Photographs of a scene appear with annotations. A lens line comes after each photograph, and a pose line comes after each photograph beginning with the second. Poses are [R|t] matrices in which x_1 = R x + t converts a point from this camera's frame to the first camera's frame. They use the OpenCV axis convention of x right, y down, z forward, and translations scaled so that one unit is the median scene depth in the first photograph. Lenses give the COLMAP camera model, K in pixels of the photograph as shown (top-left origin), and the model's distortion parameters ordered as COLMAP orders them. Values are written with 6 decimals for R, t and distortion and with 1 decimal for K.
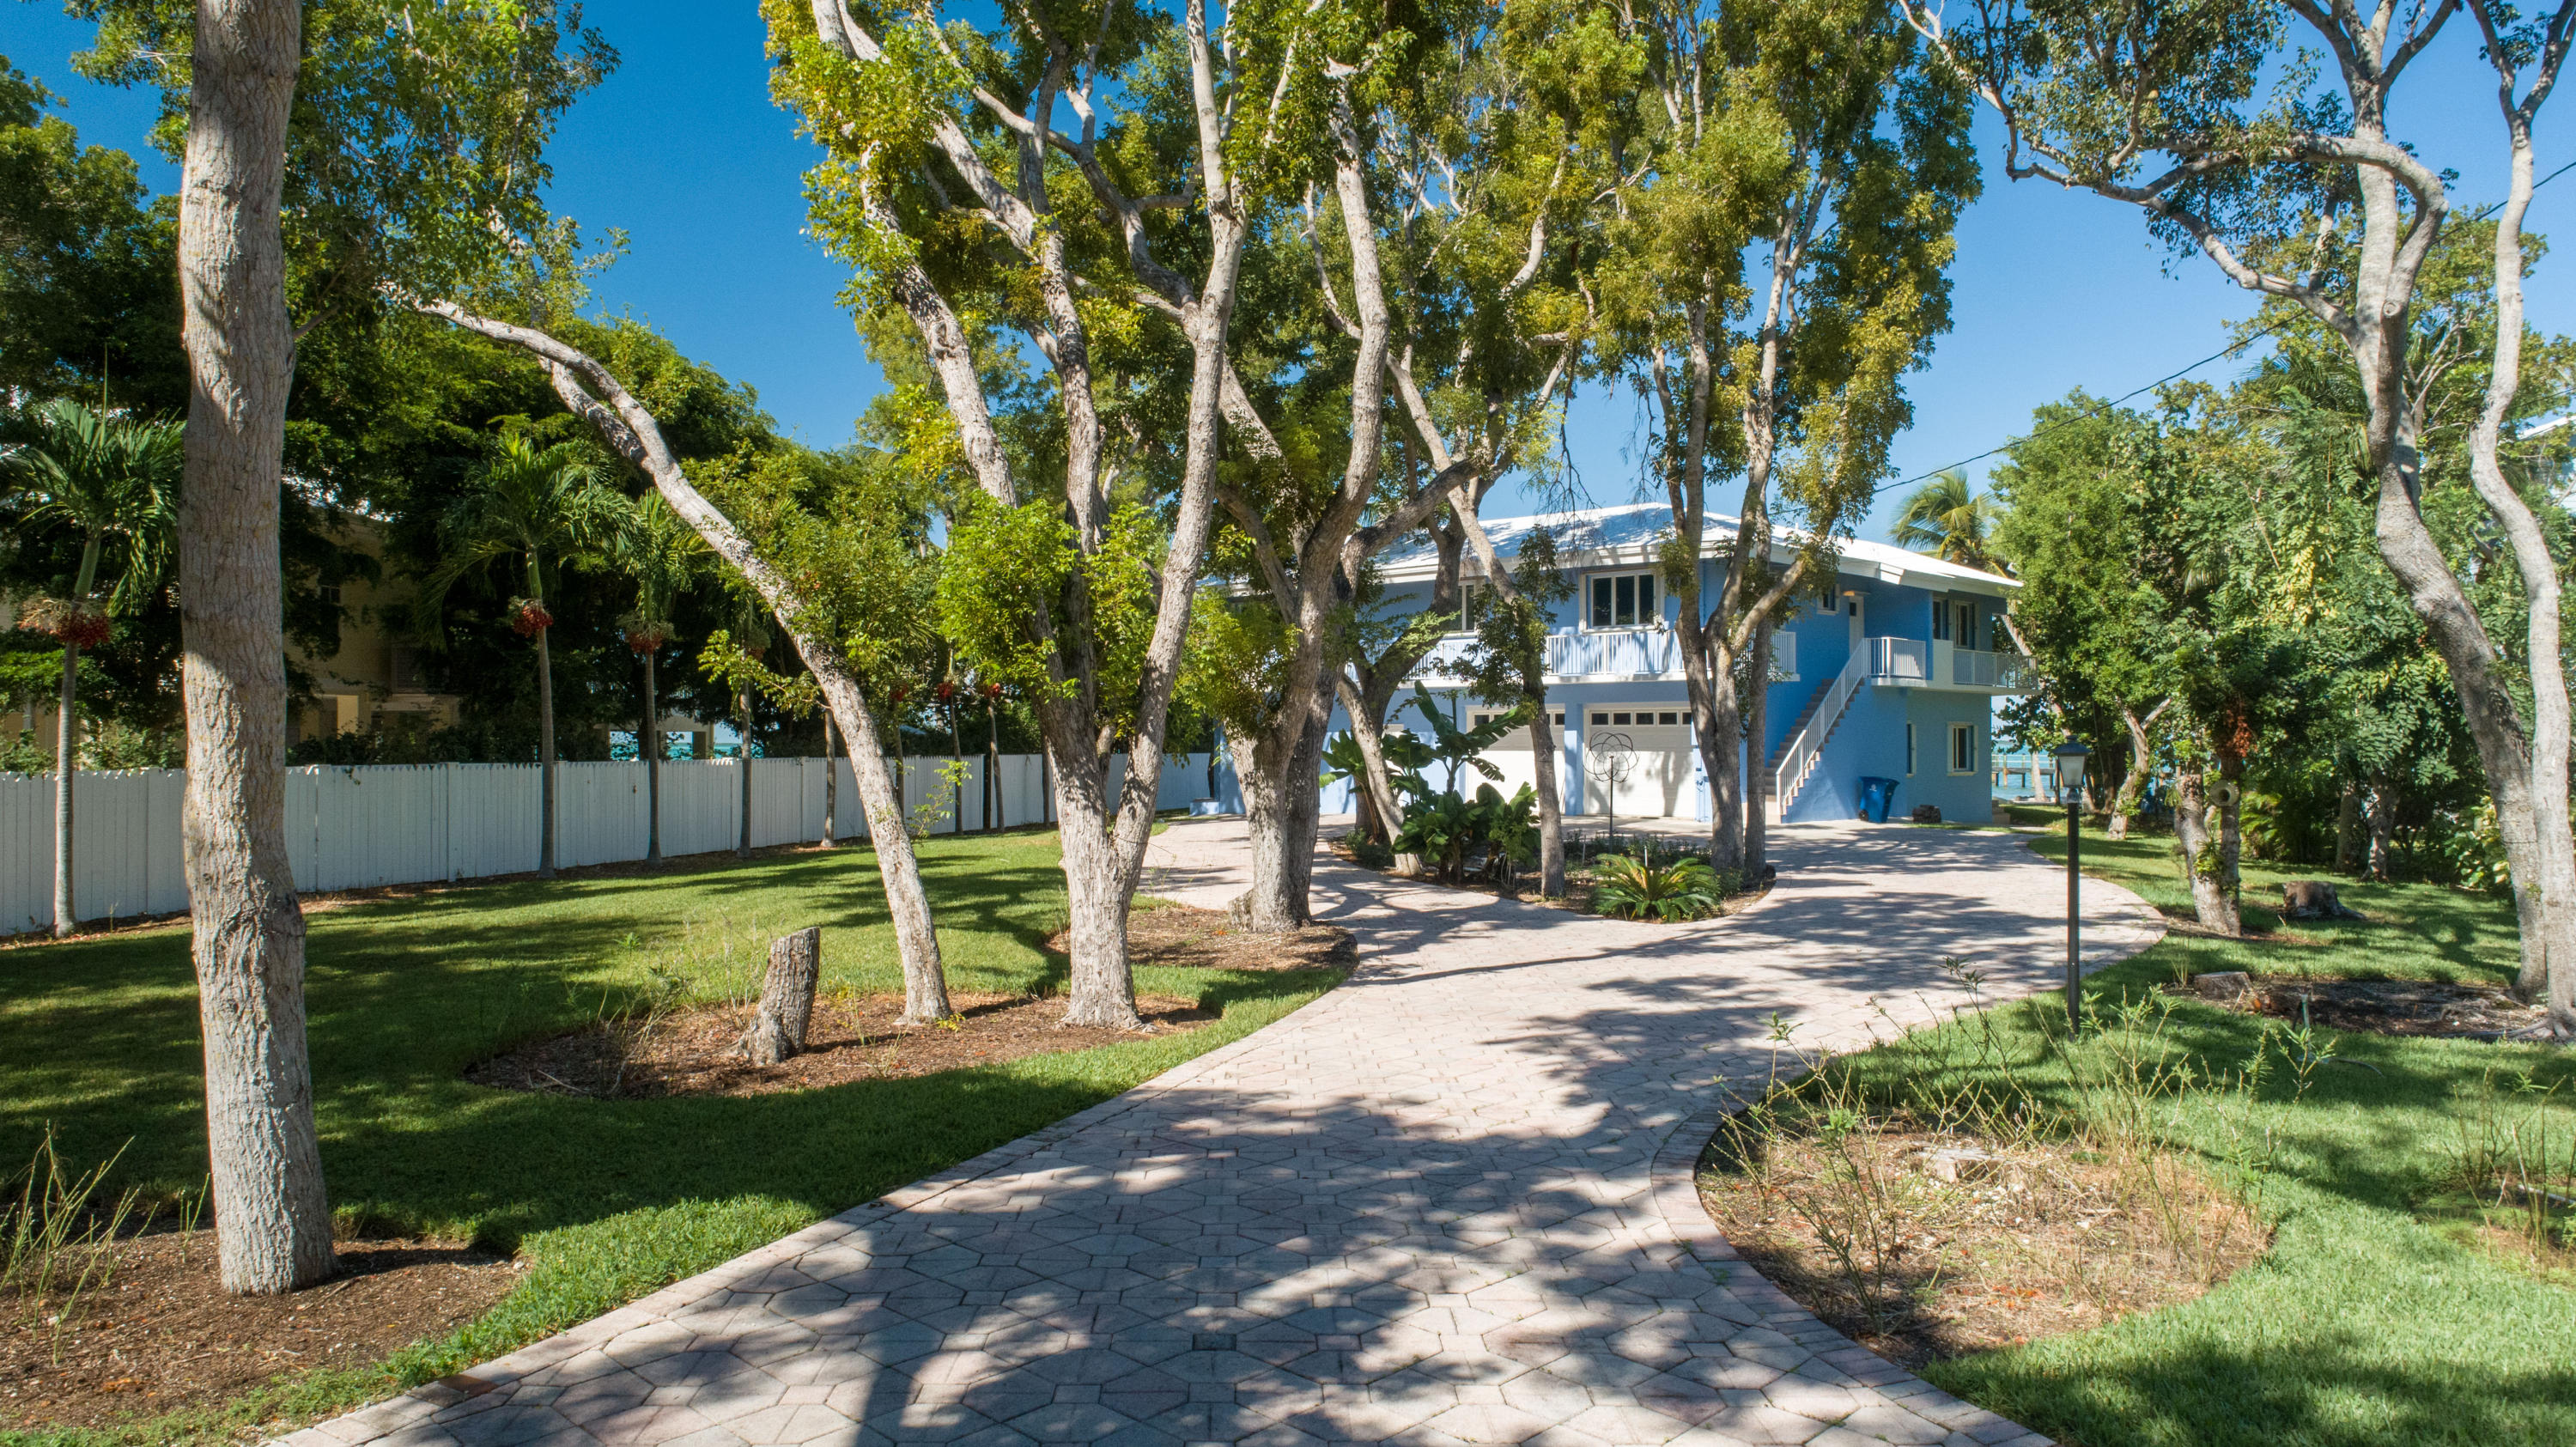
lens RADIAL K [[1732.5, 0, 1288.0], [0, 1732.5, 723.5], [0, 0, 1]] dist [0.000229, -0.000645]
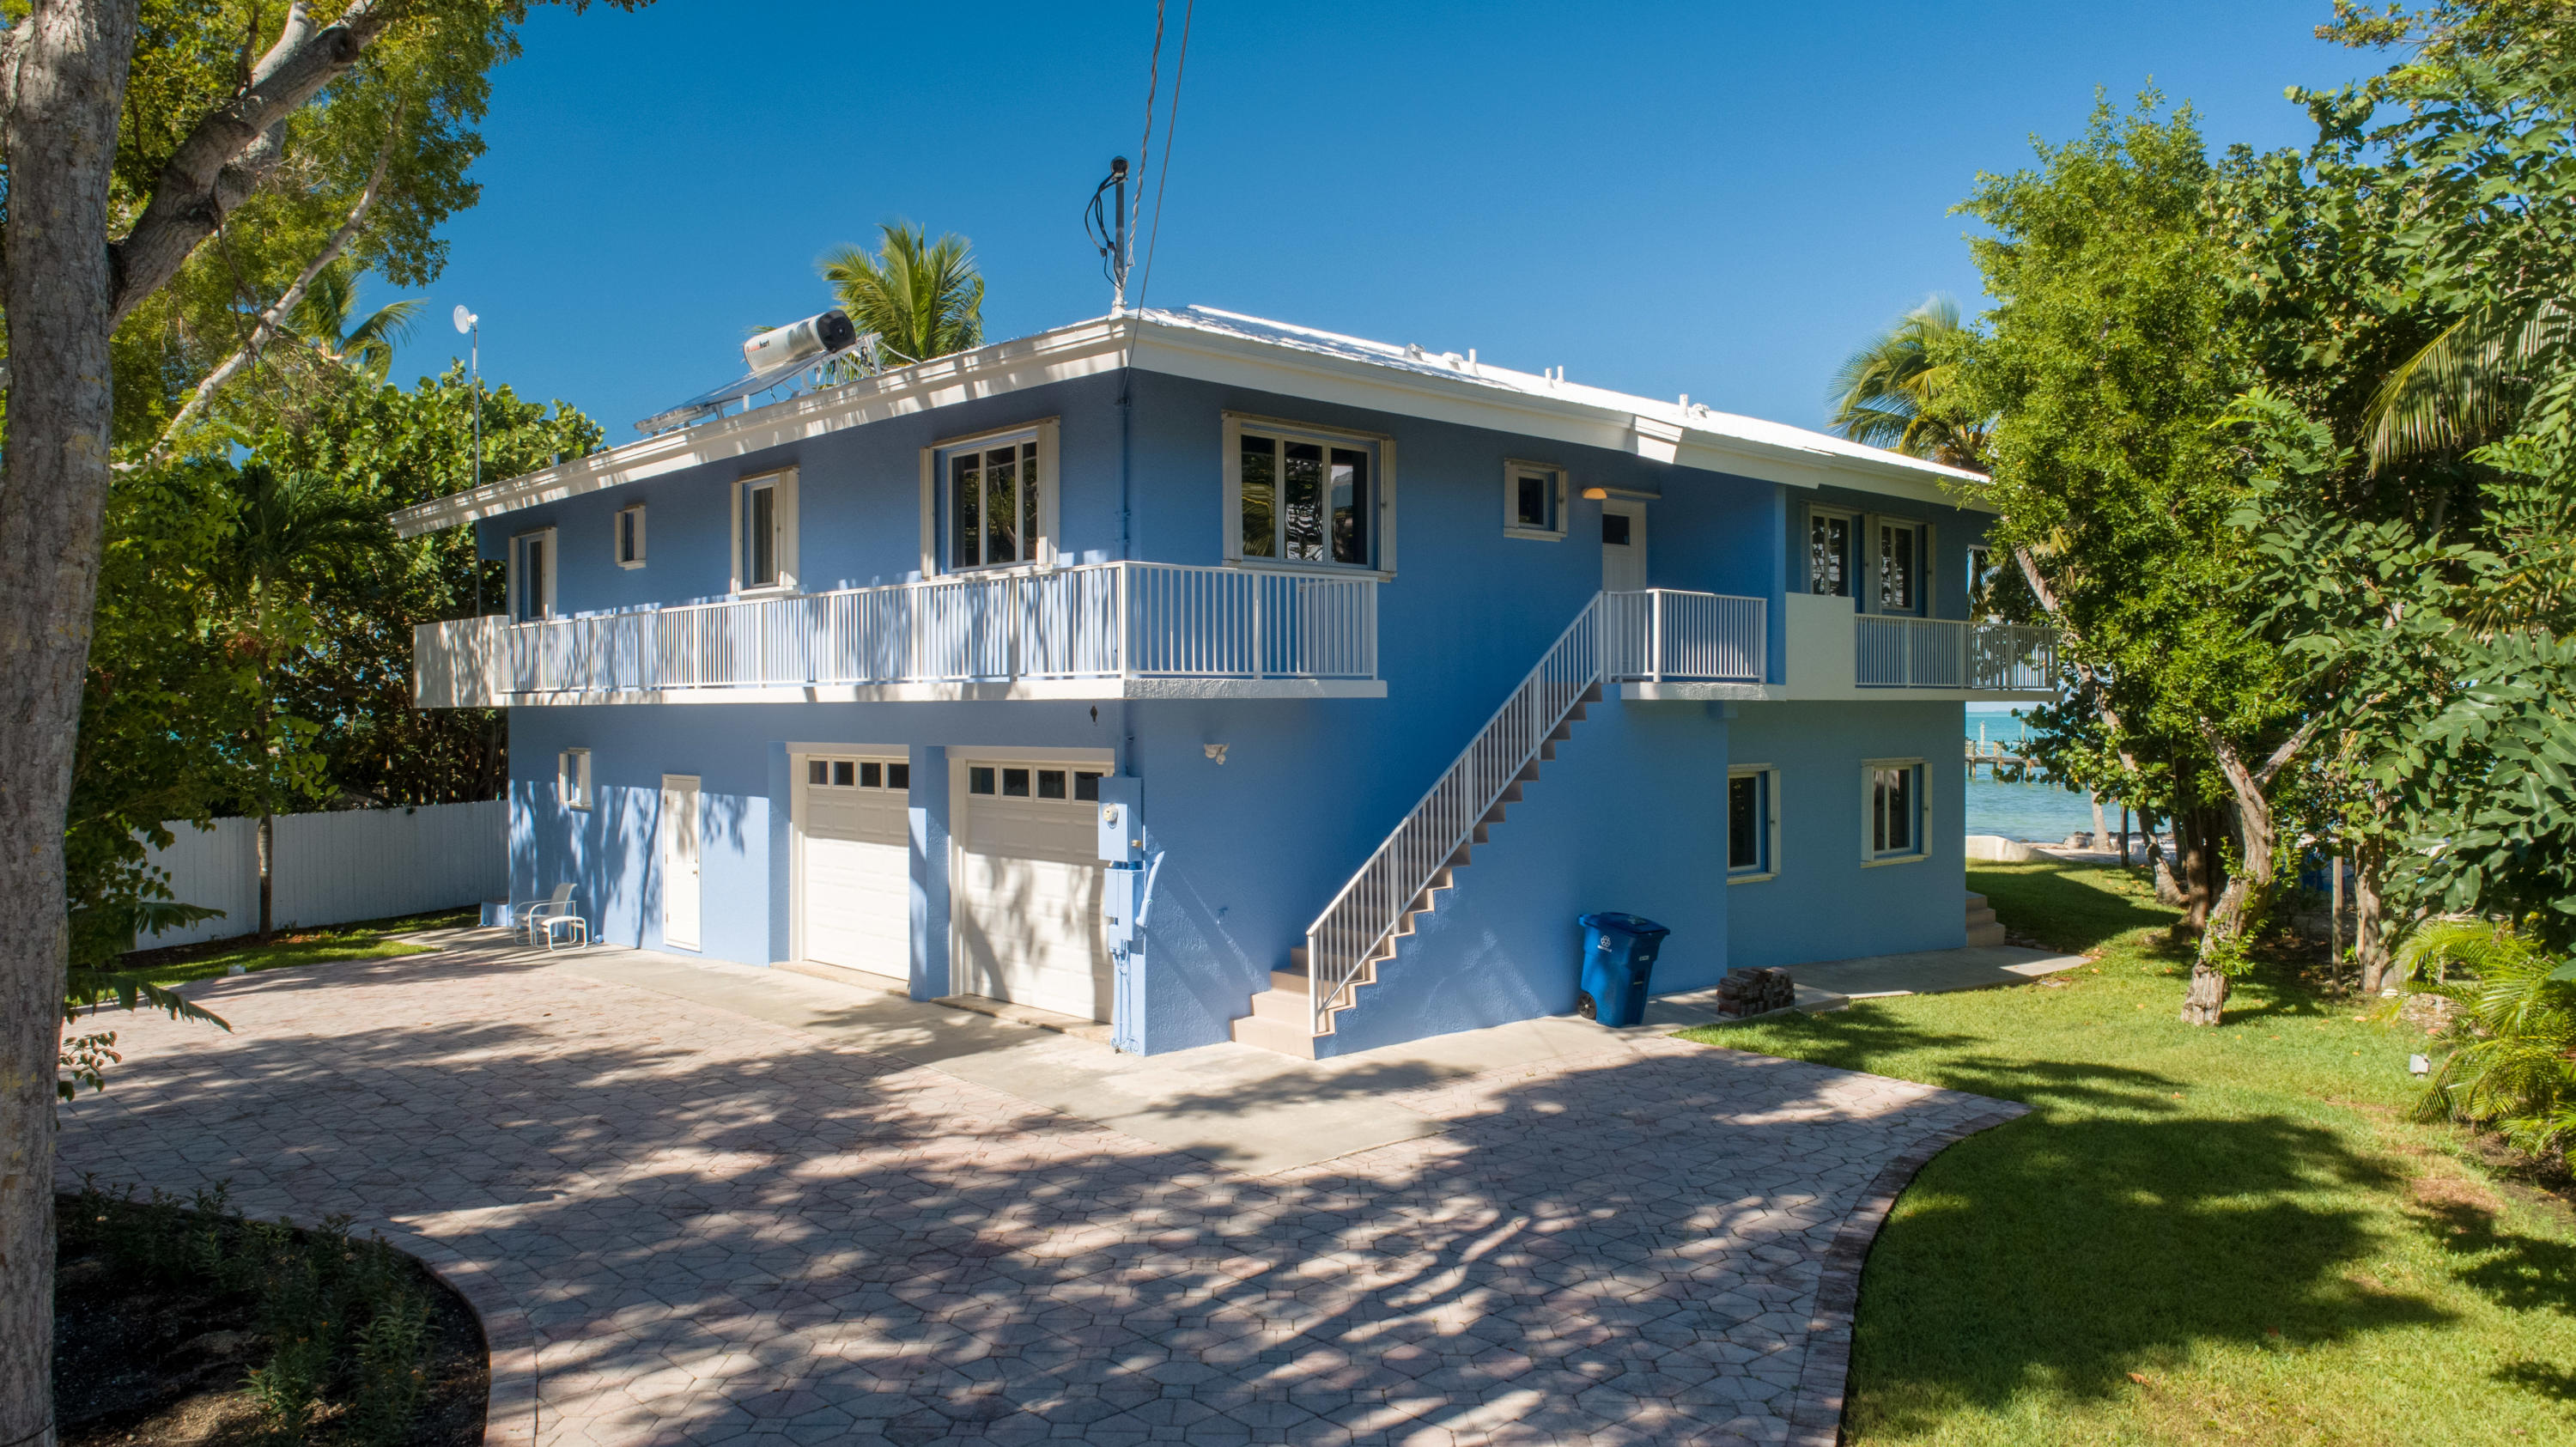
lens RADIAL K [[1704.4, 0, 1288.0], [0, 1704.4, 723.5], [0, 0, 1]] dist [-0.014396, 0.000525]
pose [[0.997586, -0.001663, -0.069422, 0.269857], [0.003047, 0.999799, 0.019830, -0.023536], [0.069375, -0.019994, 0.997390, 0.539221]]
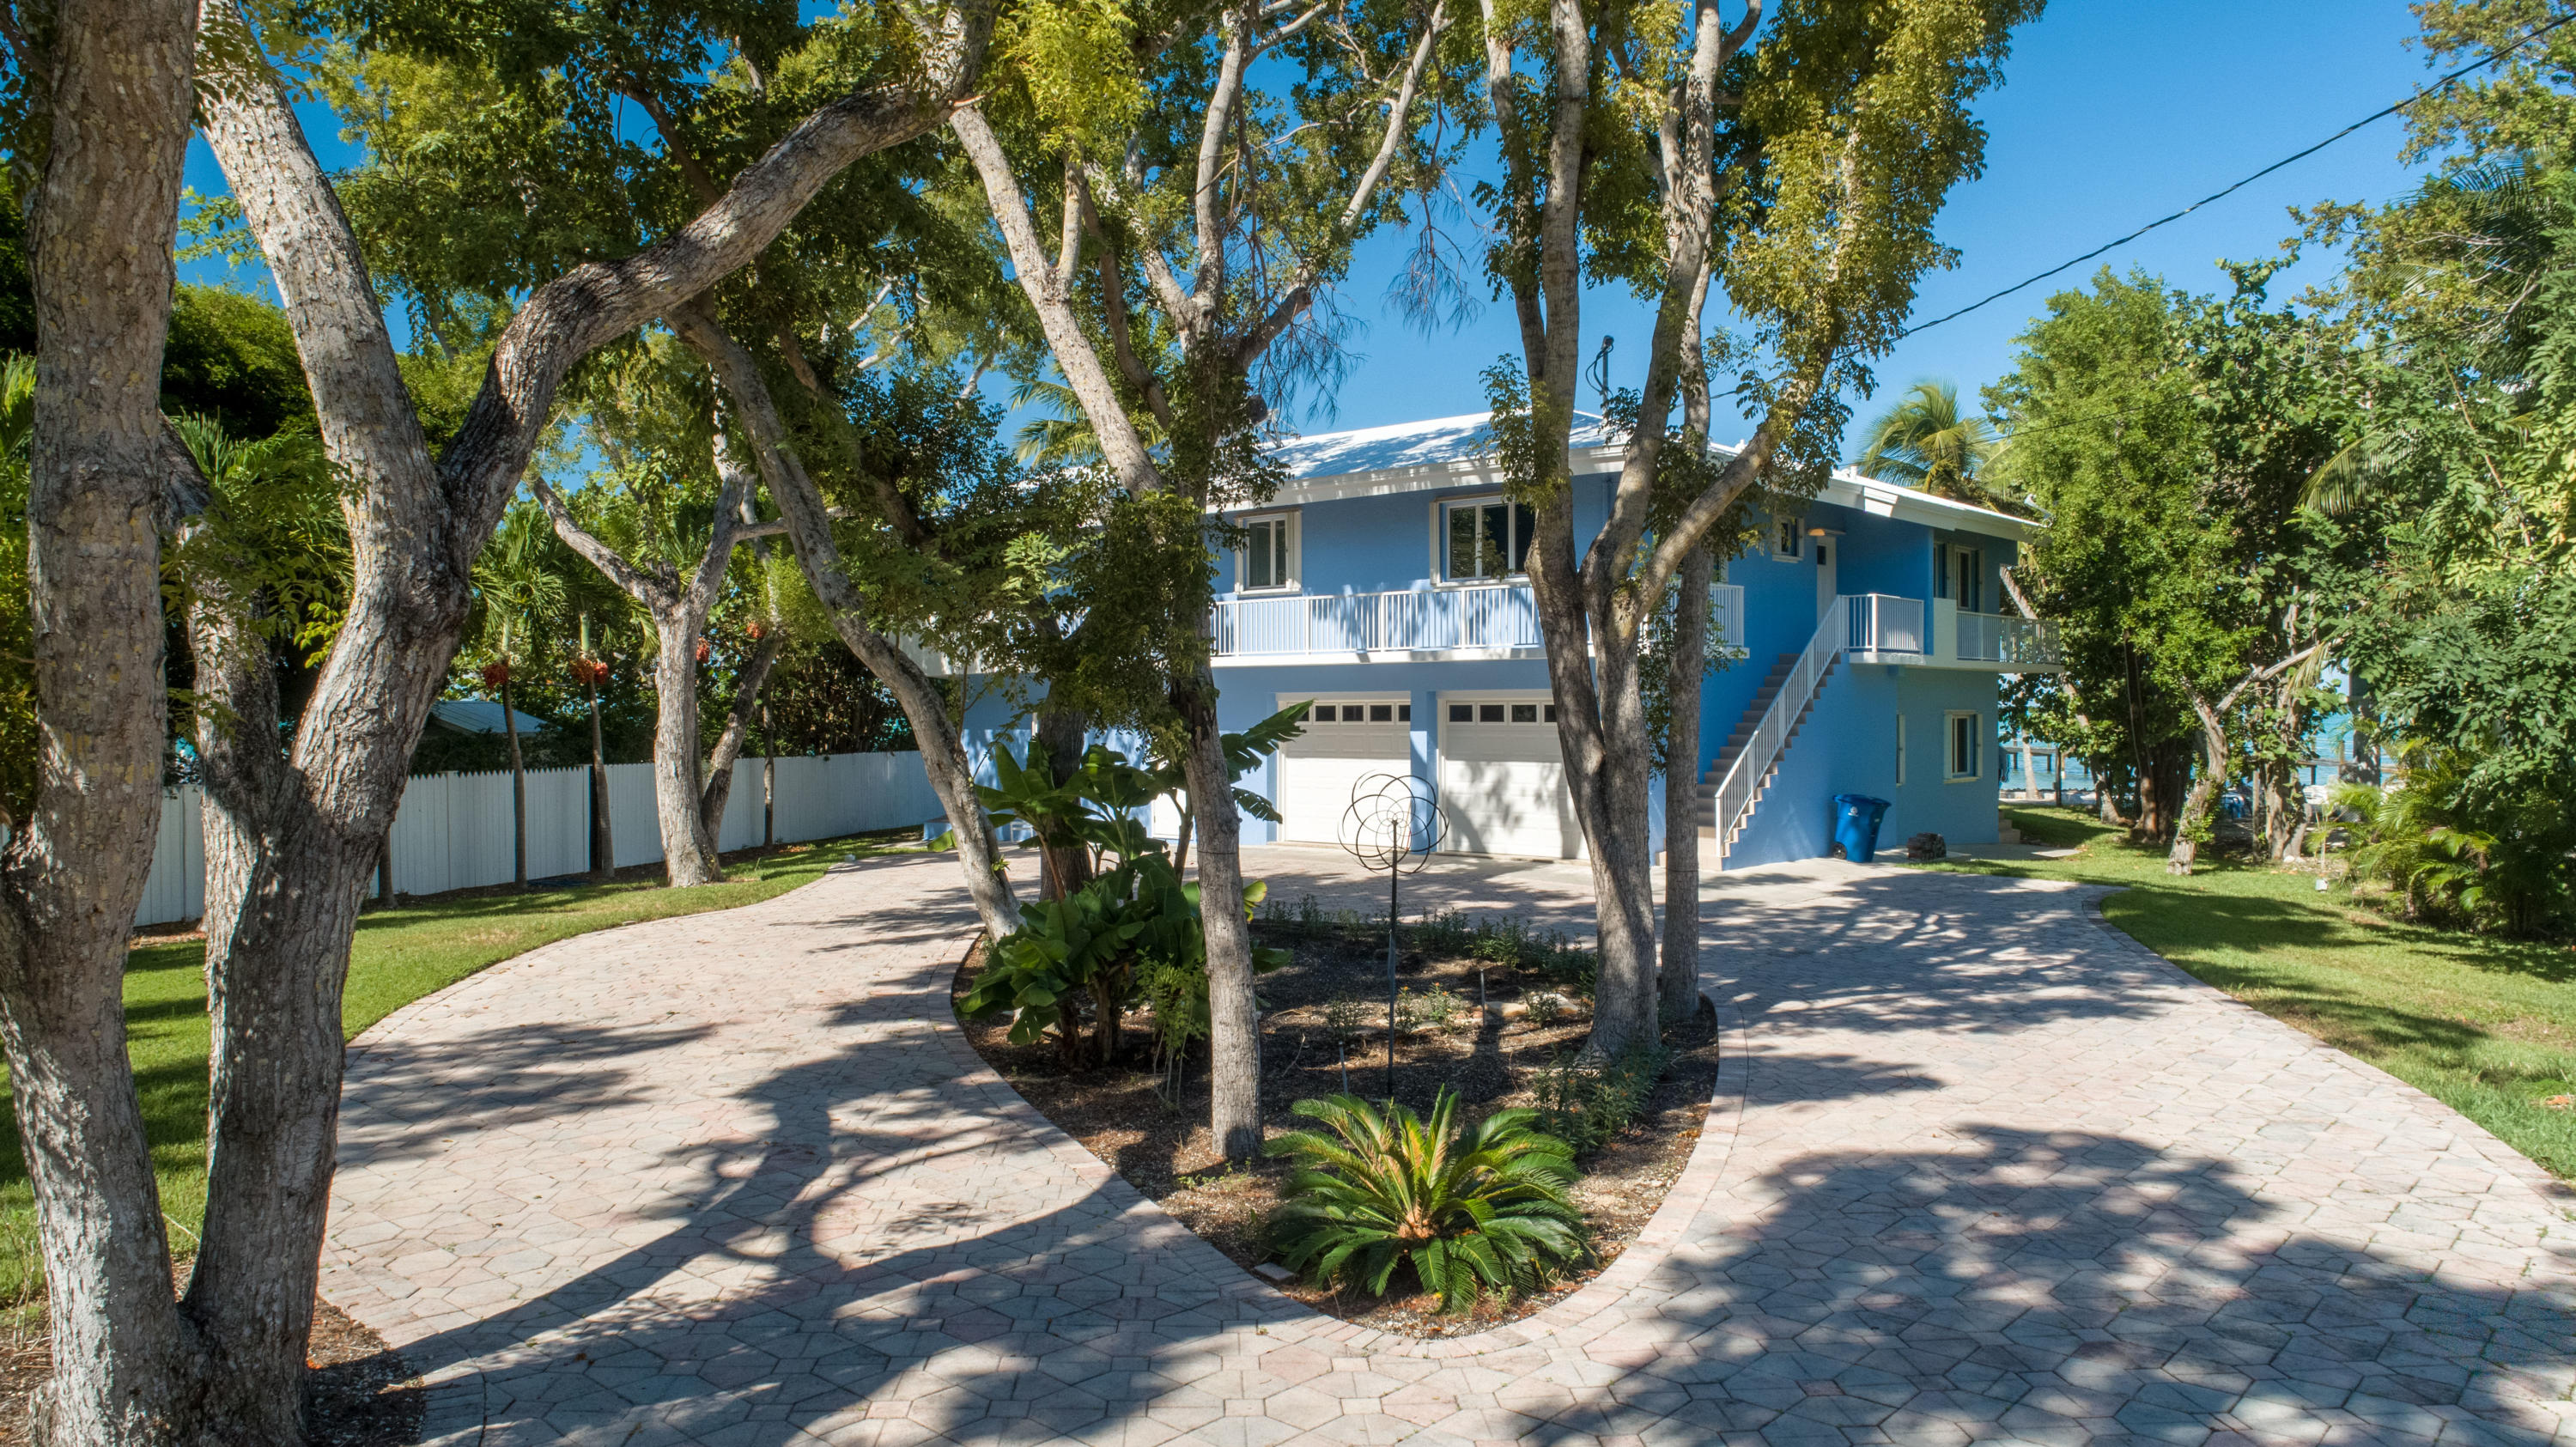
lens RADIAL K [[1732.5, 0, 1288.0], [0, 1732.5, 723.5], [0, 0, 1]] dist [0.000229, -0.000645]
pose [[0.999362, -0.003623, 0.035518, 0.081549], [0.002945, 0.999813, 0.019126, -0.011166], [-0.035580, -0.019009, 0.999186, 0.295572]]
